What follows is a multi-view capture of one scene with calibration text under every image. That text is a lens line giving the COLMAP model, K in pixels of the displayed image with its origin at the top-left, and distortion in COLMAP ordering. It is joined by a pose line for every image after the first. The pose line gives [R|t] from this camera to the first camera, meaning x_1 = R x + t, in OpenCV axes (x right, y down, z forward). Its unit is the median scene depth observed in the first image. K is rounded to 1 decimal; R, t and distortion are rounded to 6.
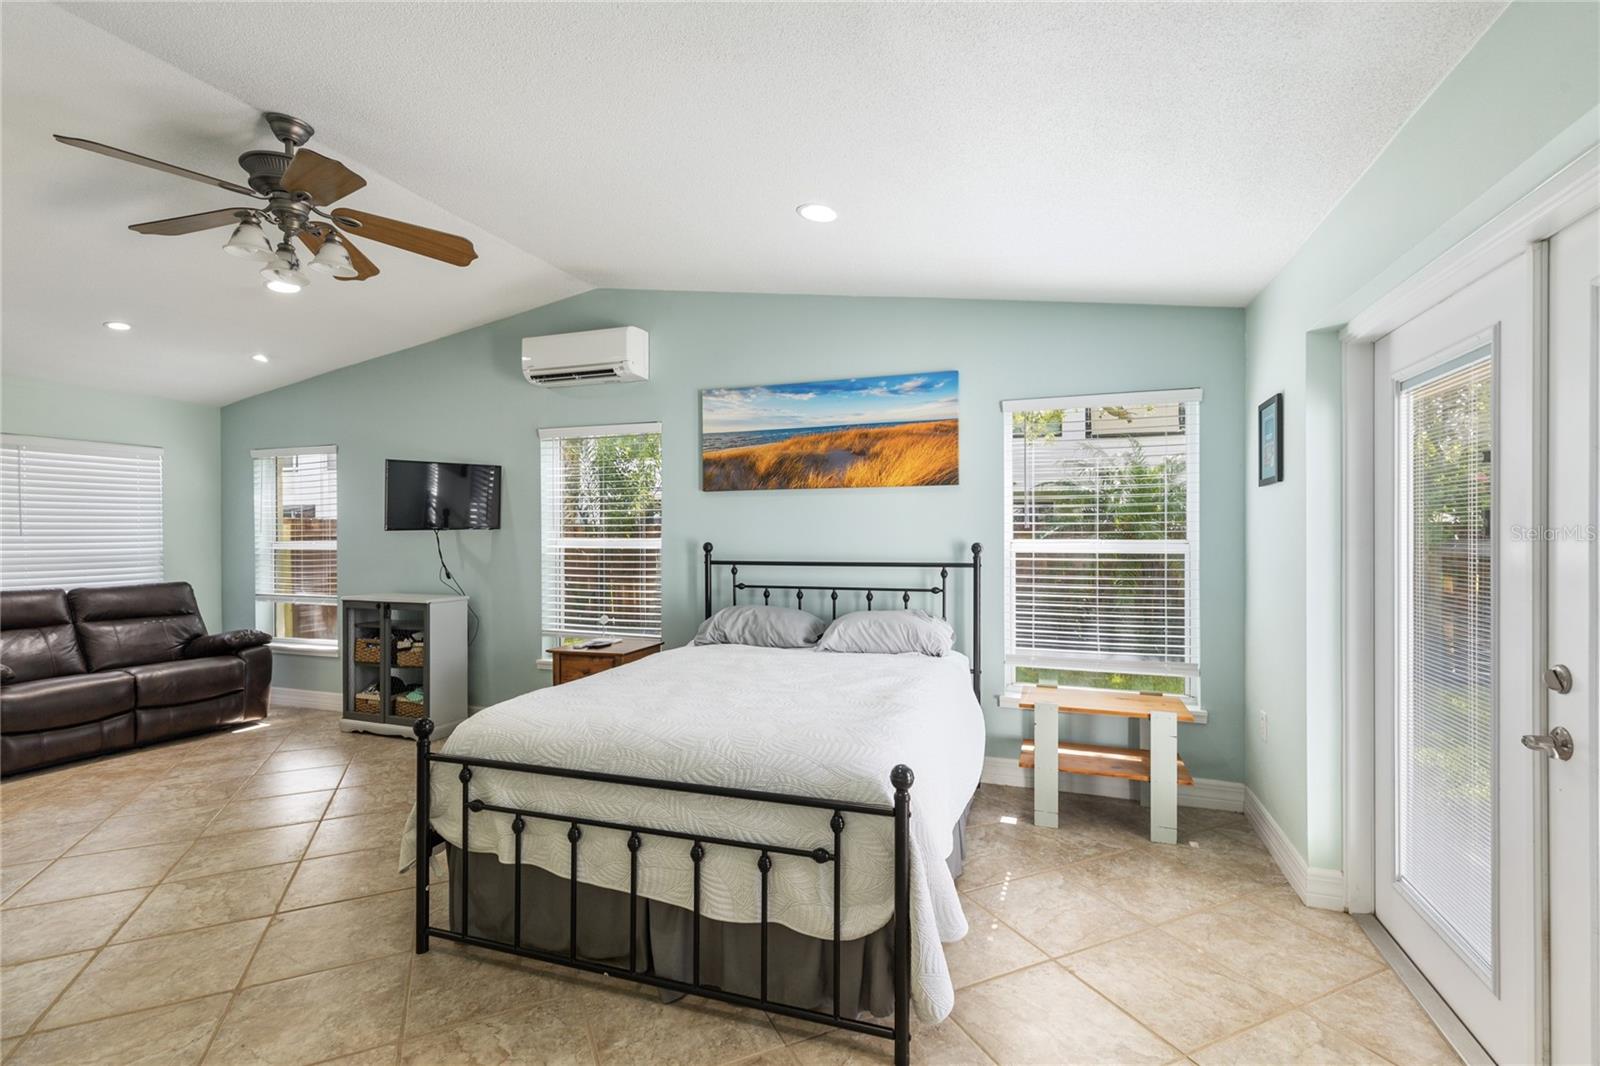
lens RADIAL K [[731.2, 0, 793.1], [0, 731.2, 529.7], [0, 0, 1]] dist [0.011627, -0.001211]
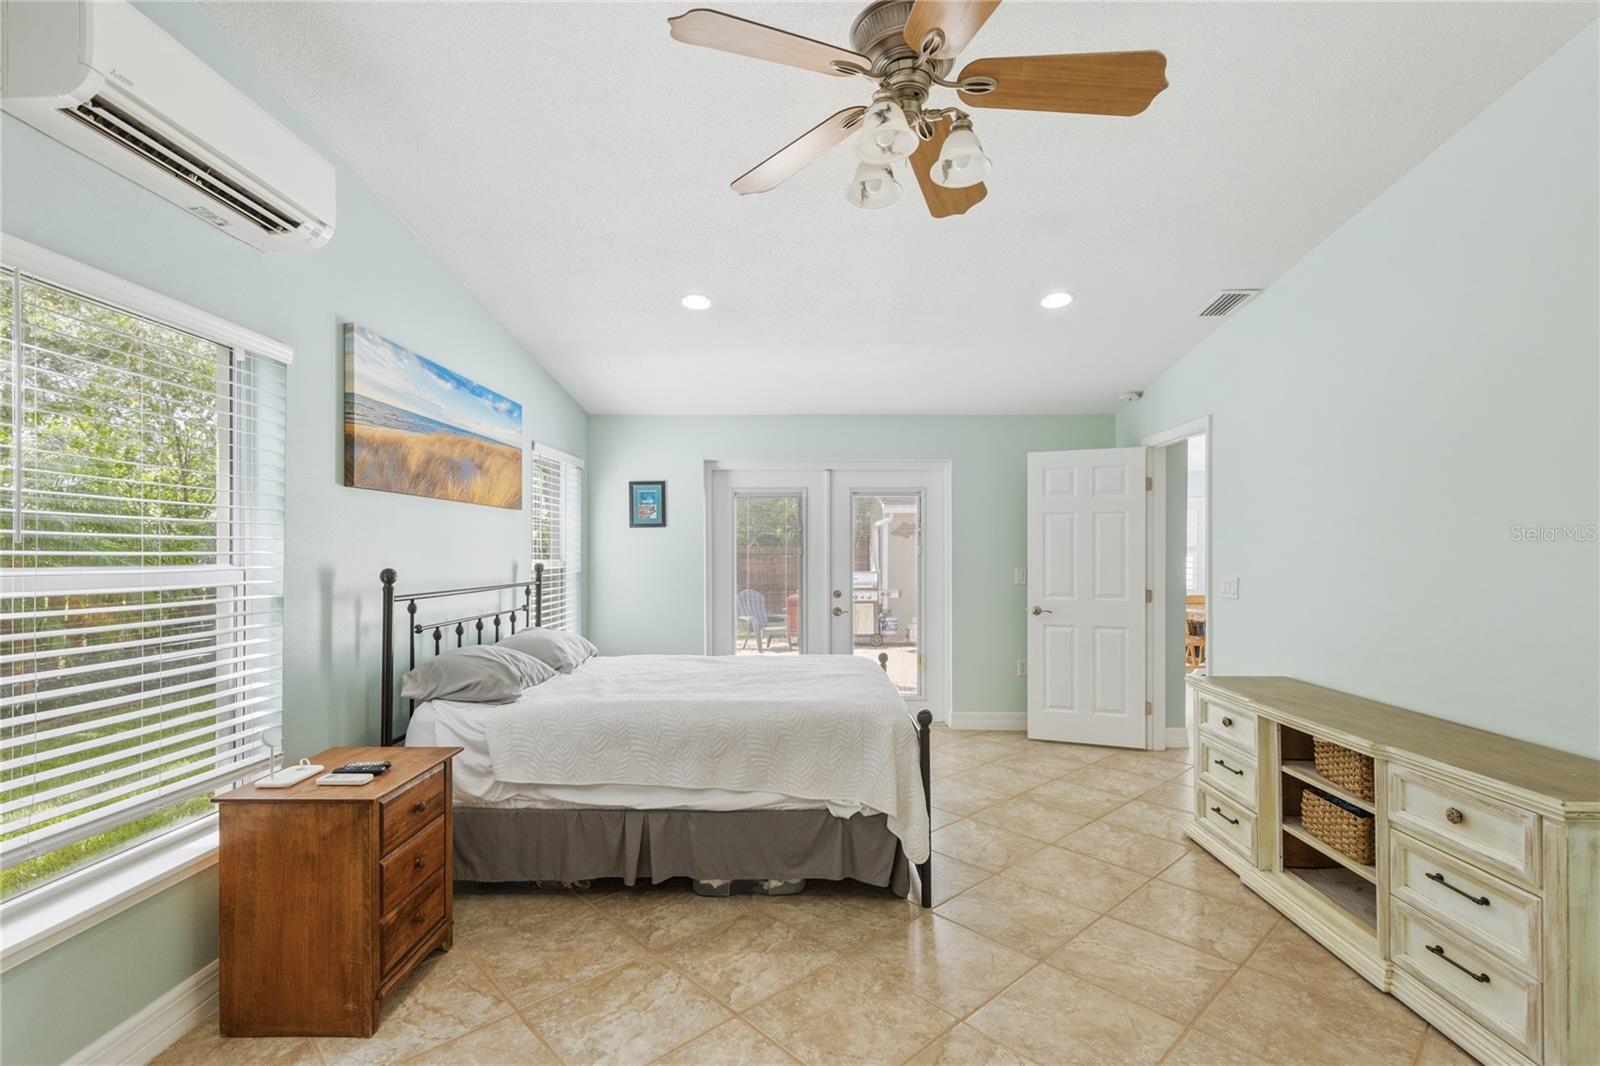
lens RADIAL K [[731.2, 0, 806.3], [0, 731.2, 555.4], [0, 0, 1]] dist [0.011627, -0.001211]
pose [[-0.328124, -0.001921, 0.944633, -0.871773], [-0.002985, 0.999995, 0.000996, 0.004036], [-0.944630, -0.002493, -0.328128, 0.880901]]
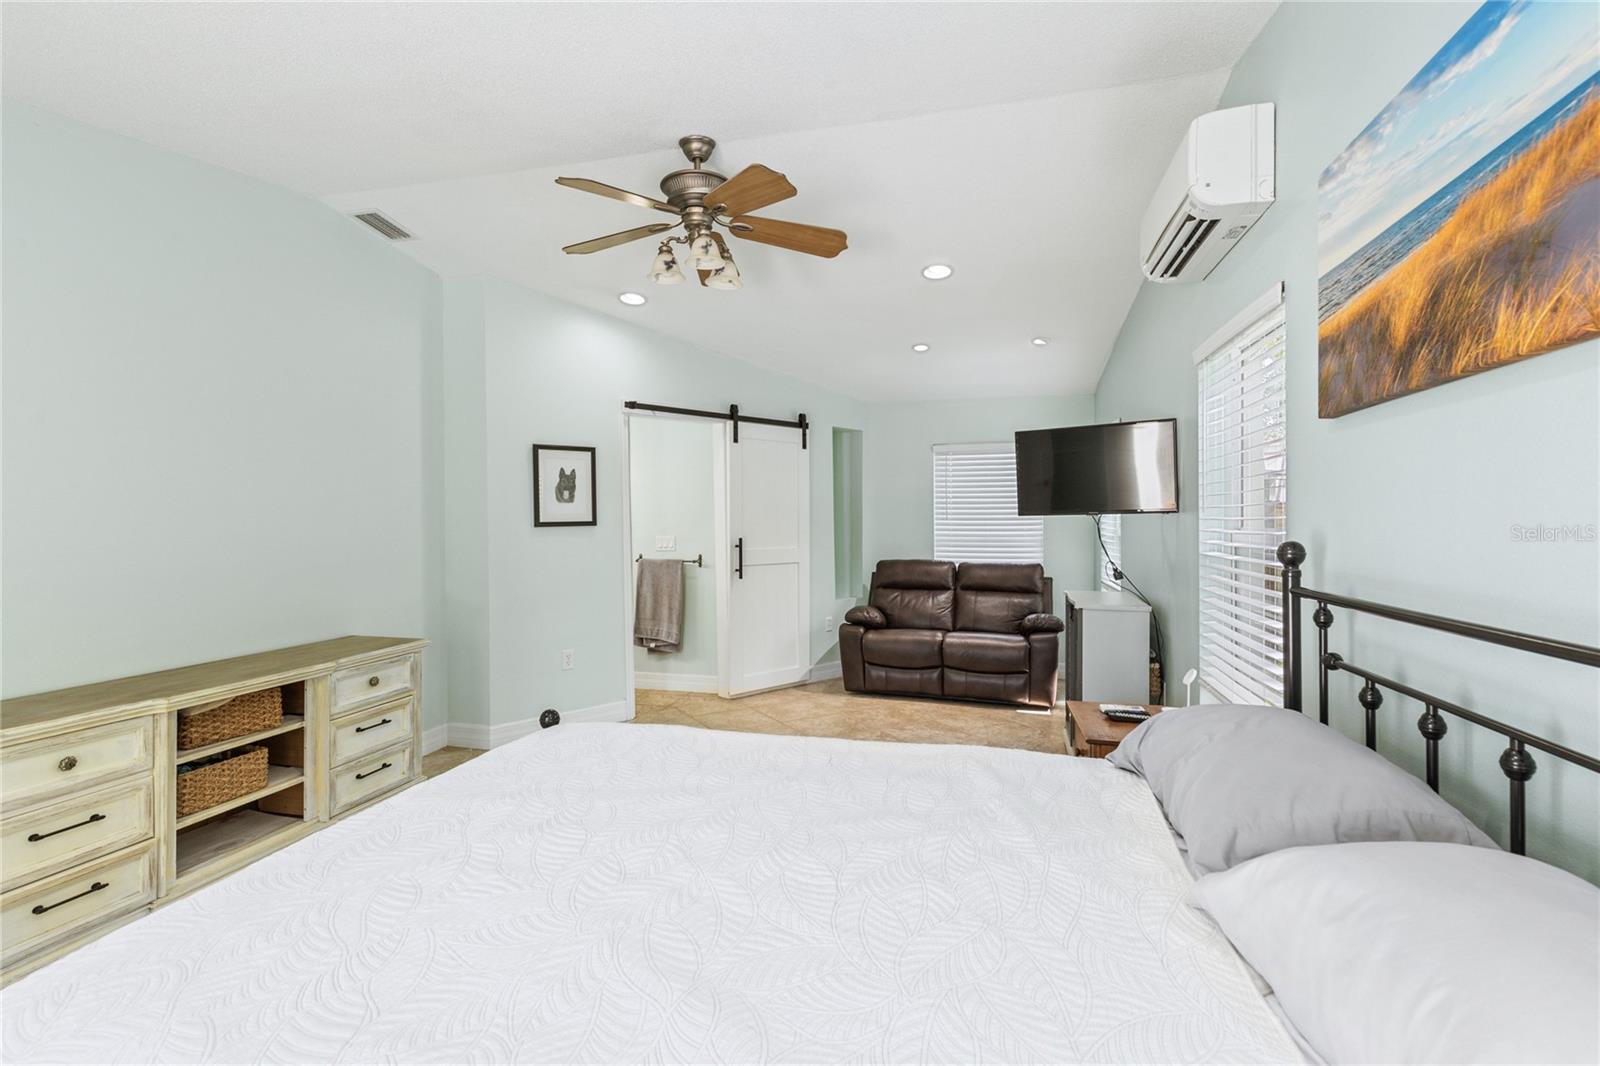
lens RADIAL K [[731.2, 0, 800.3], [0, 731.2, 526.7], [0, 0, 1]] dist [0.011627, -0.001211]
pose [[0.097469, 0.010384, -0.995184, 0.277630], [0.004932, 0.999928, 0.010916, 0.002816], [0.995226, -0.005972, 0.097411, 0.695325]]
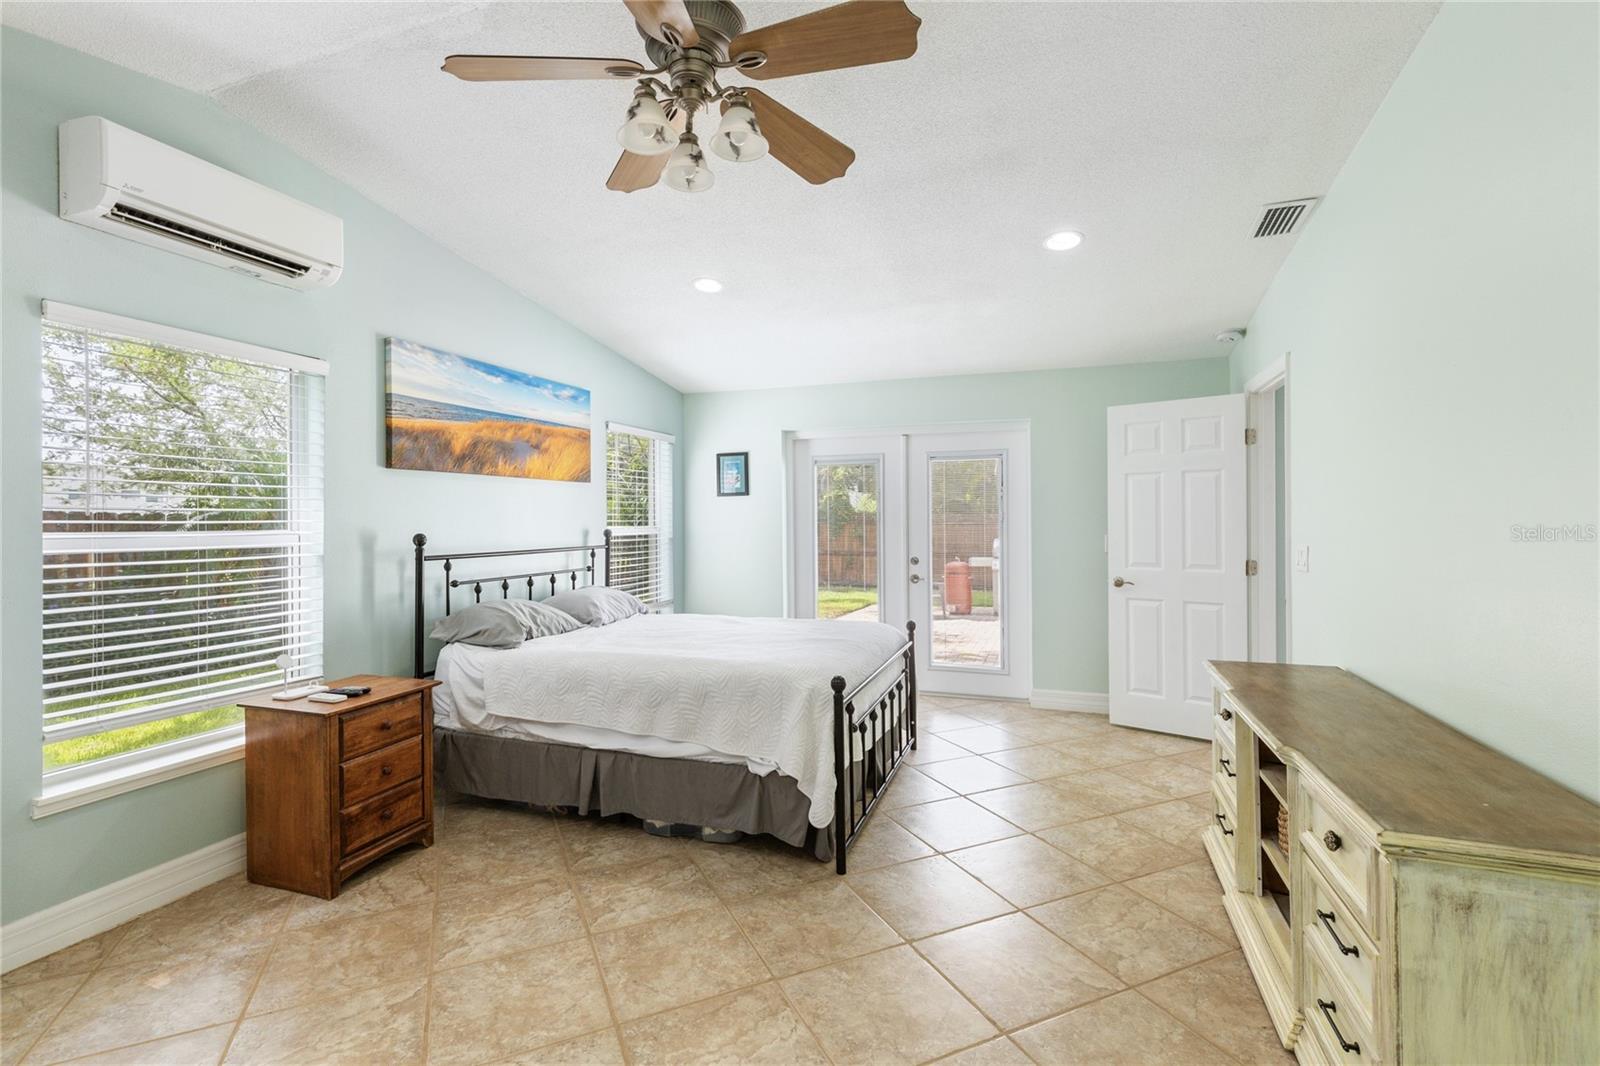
lens RADIAL K [[731.2, 0, 798.3], [0, 731.2, 522.1], [0, 0, 1]] dist [0.011627, -0.001211]
pose [[-0.007880, -0.000986, 0.999968, -0.941423], [0.001242, 0.999999, 0.000996, 0.004604], [-0.999968, 0.001250, -0.007879, 0.603720]]
